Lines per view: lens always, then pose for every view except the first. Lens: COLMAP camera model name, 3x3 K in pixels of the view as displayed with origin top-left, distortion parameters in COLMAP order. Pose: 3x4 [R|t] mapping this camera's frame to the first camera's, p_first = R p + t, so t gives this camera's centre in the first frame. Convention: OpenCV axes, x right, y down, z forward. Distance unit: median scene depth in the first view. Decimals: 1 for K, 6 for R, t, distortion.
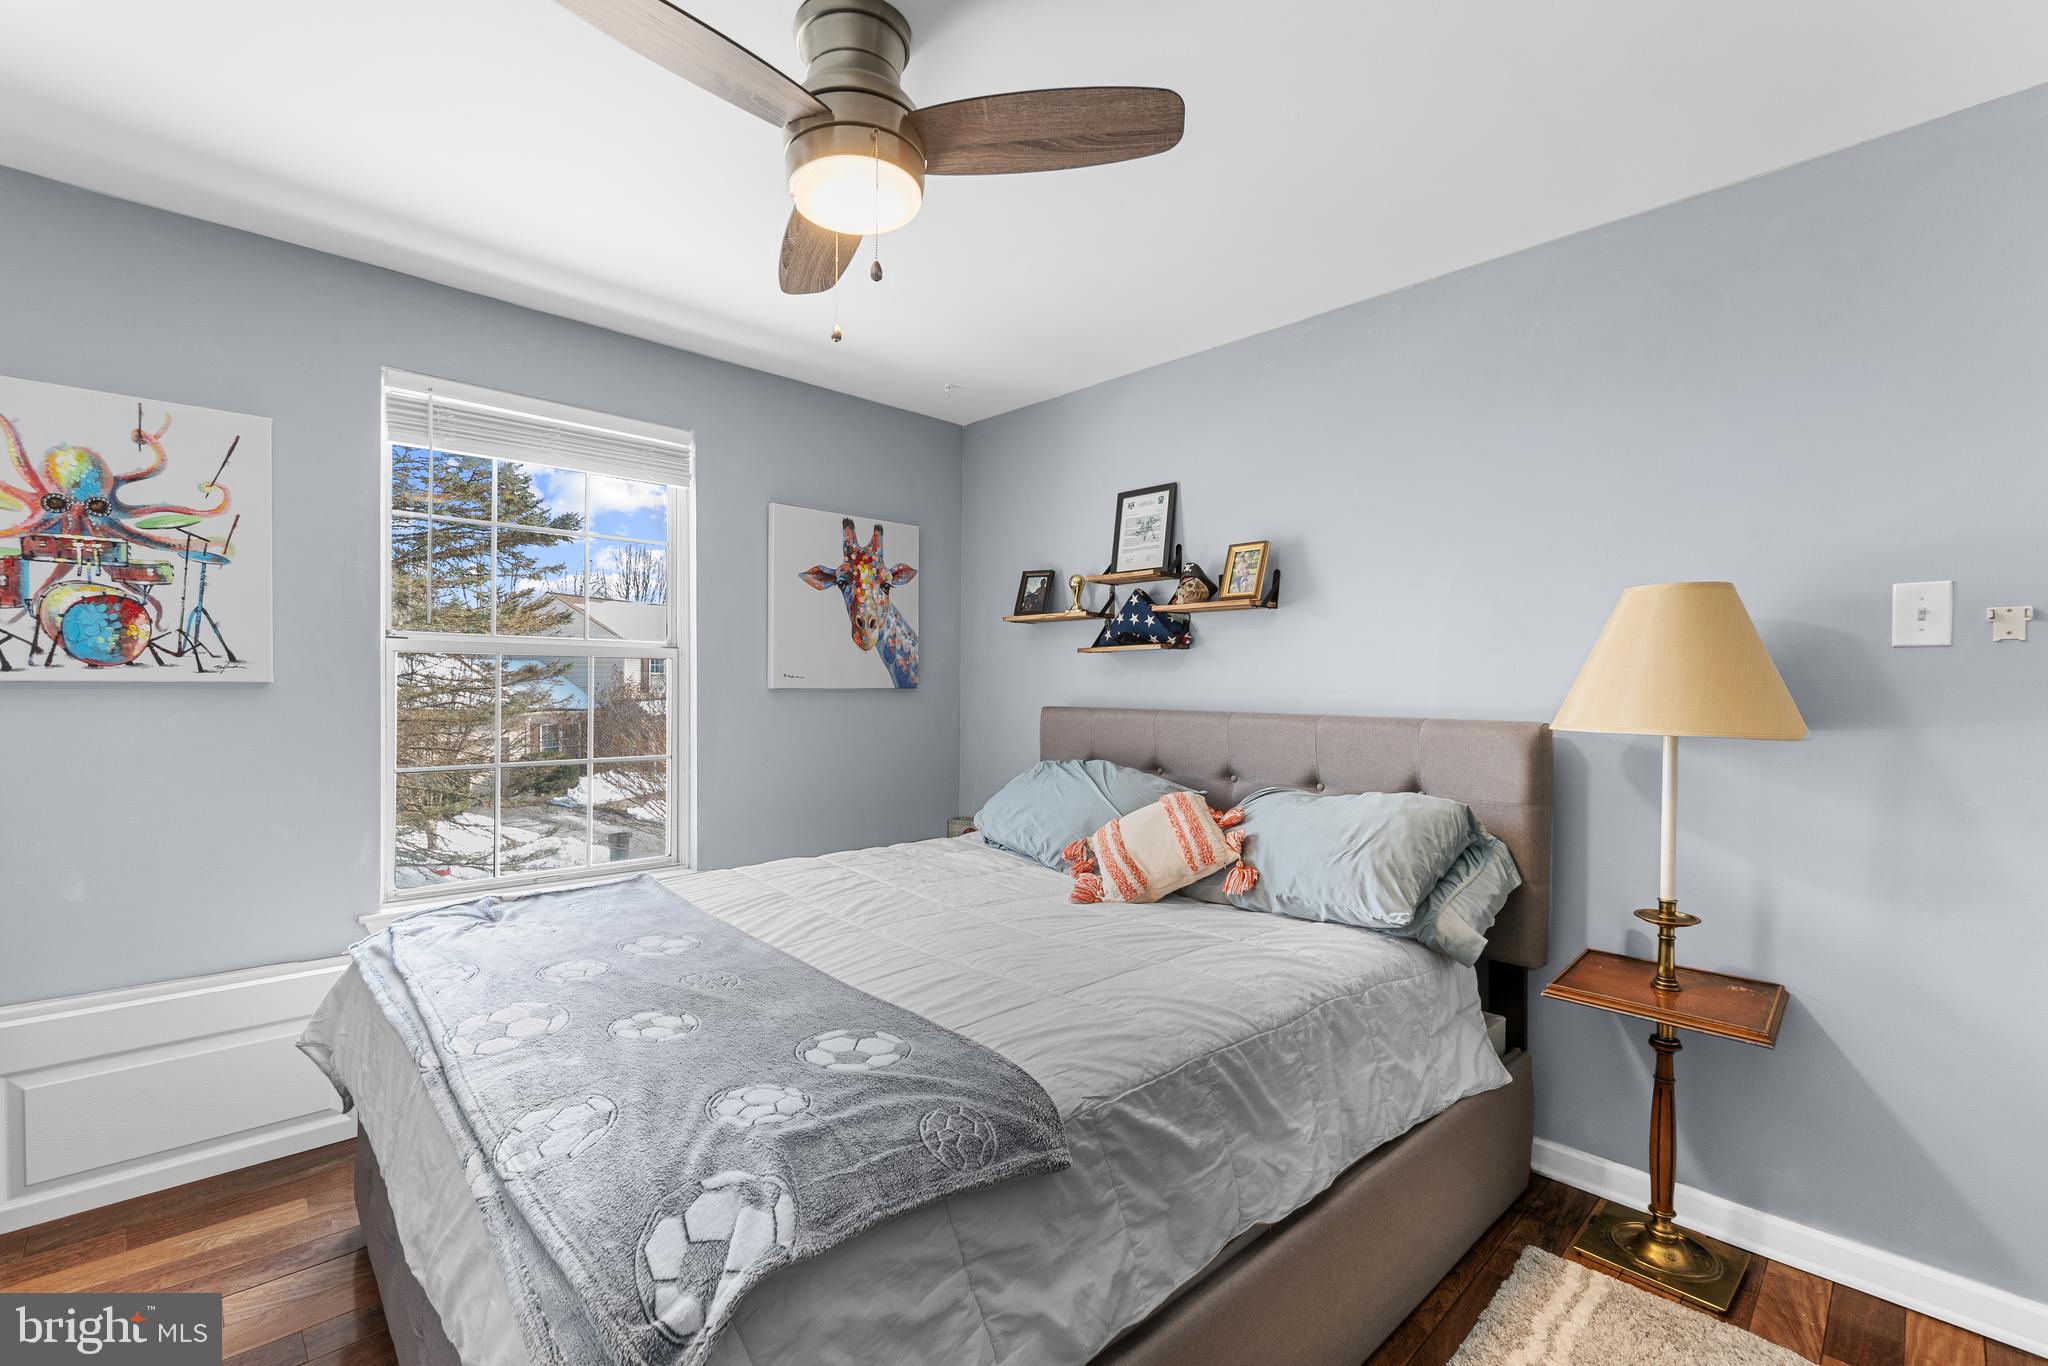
lens RADIAL K [[888.8, 0, 995.1], [0, 888.8, 677.8], [0, 0, 1]] dist [-0.004739, 0.000280]
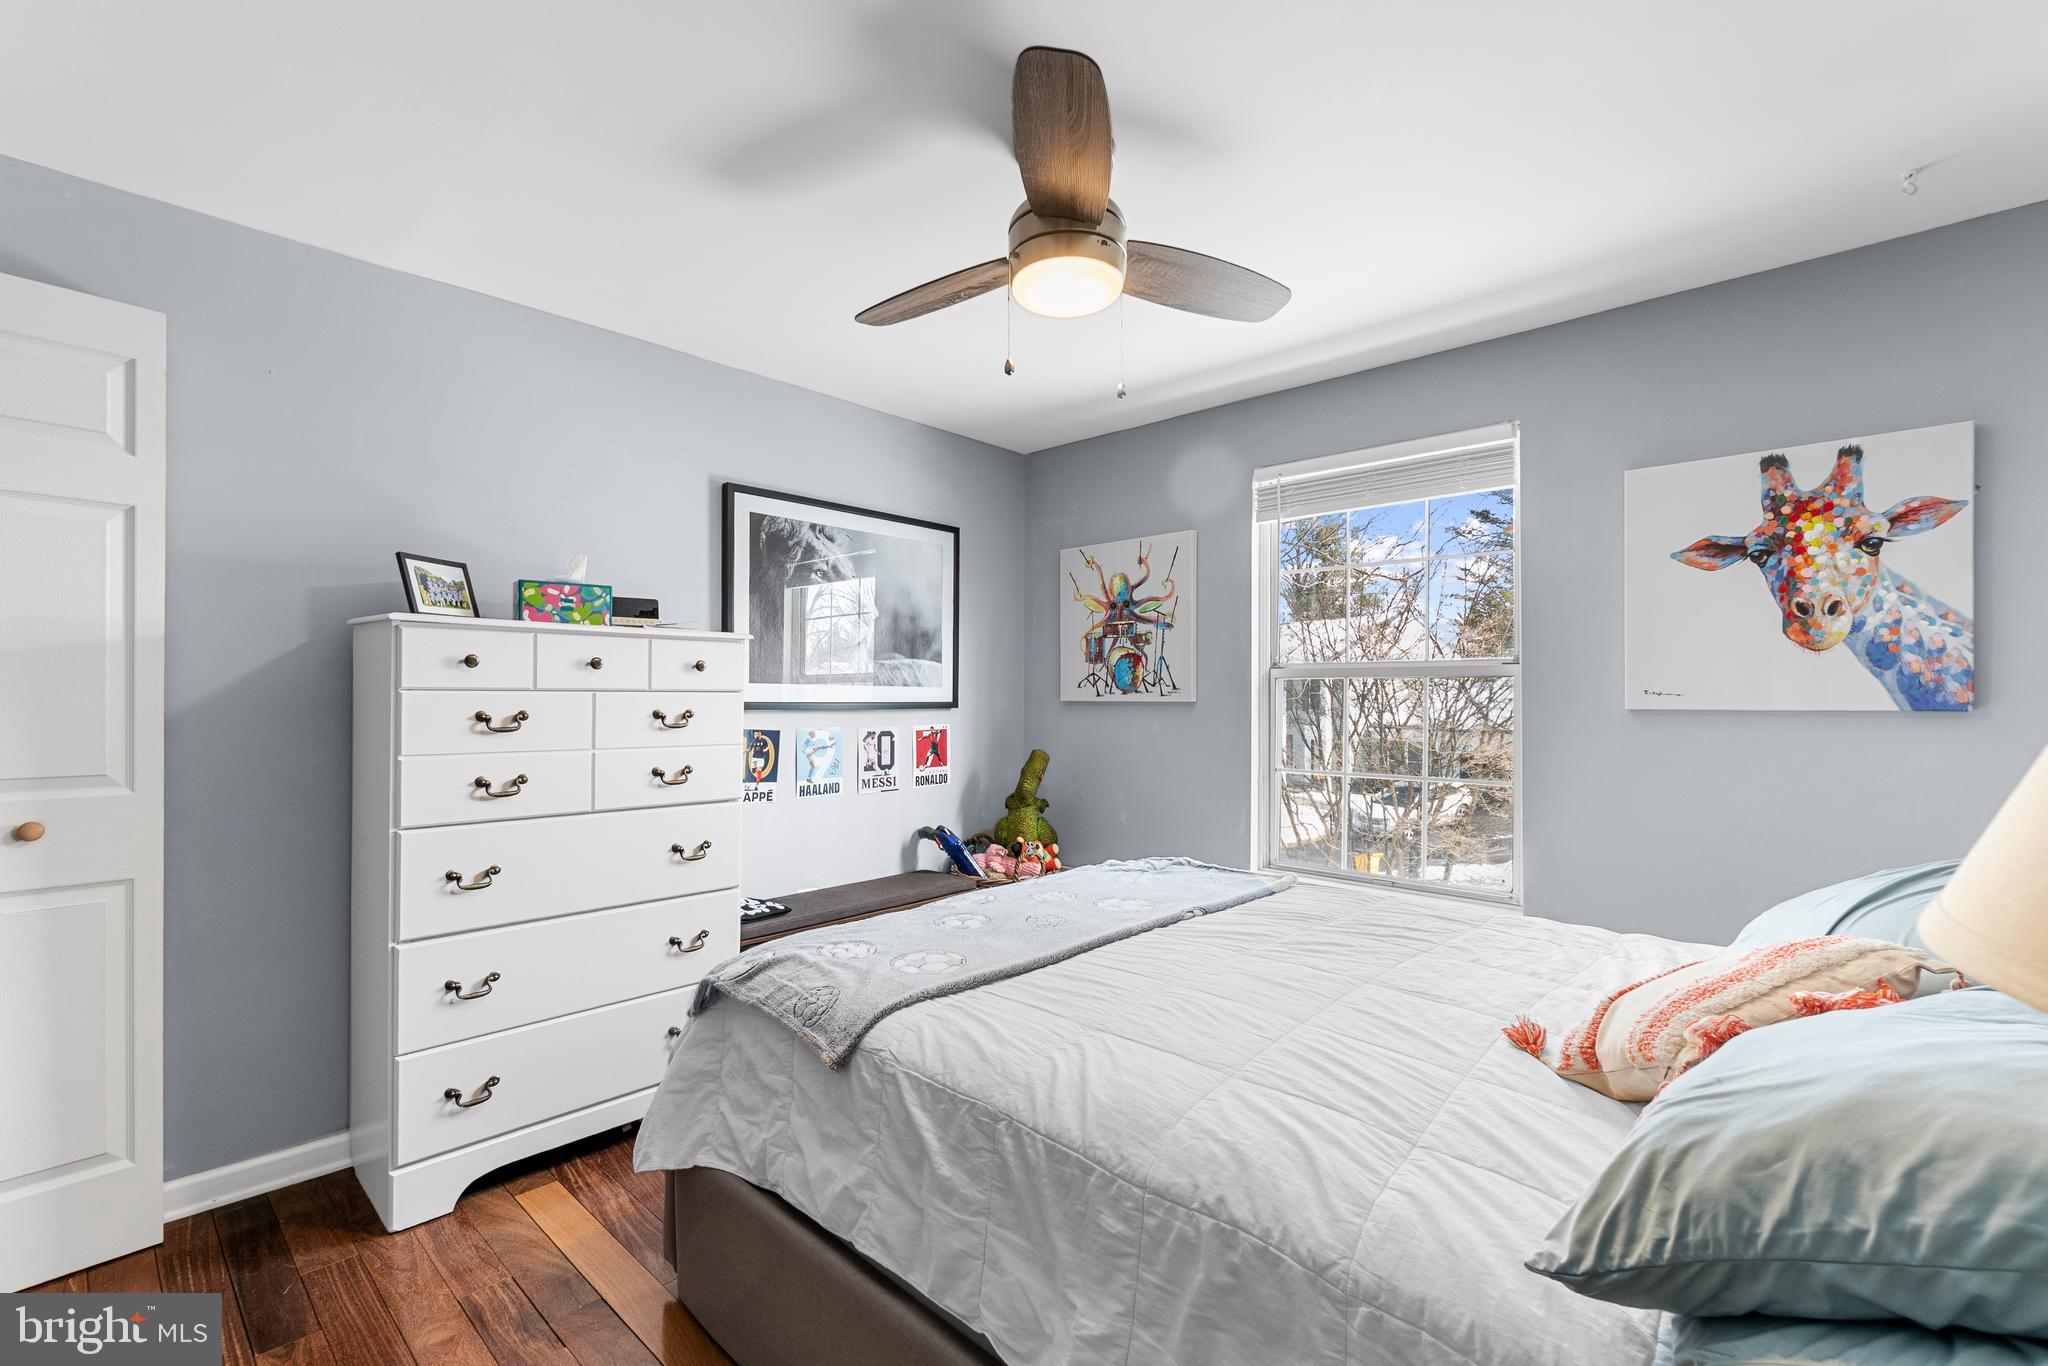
lens RADIAL K [[888.8, 0, 995.1], [0, 888.8, 677.8], [0, 0, 1]] dist [-0.004739, 0.000280]
pose [[0.051751, -0.031644, -0.998159, 0.713918], [0.001554, 0.999499, -0.031606, 0.011536], [0.998659, 0.000085, 0.051774, 0.595964]]
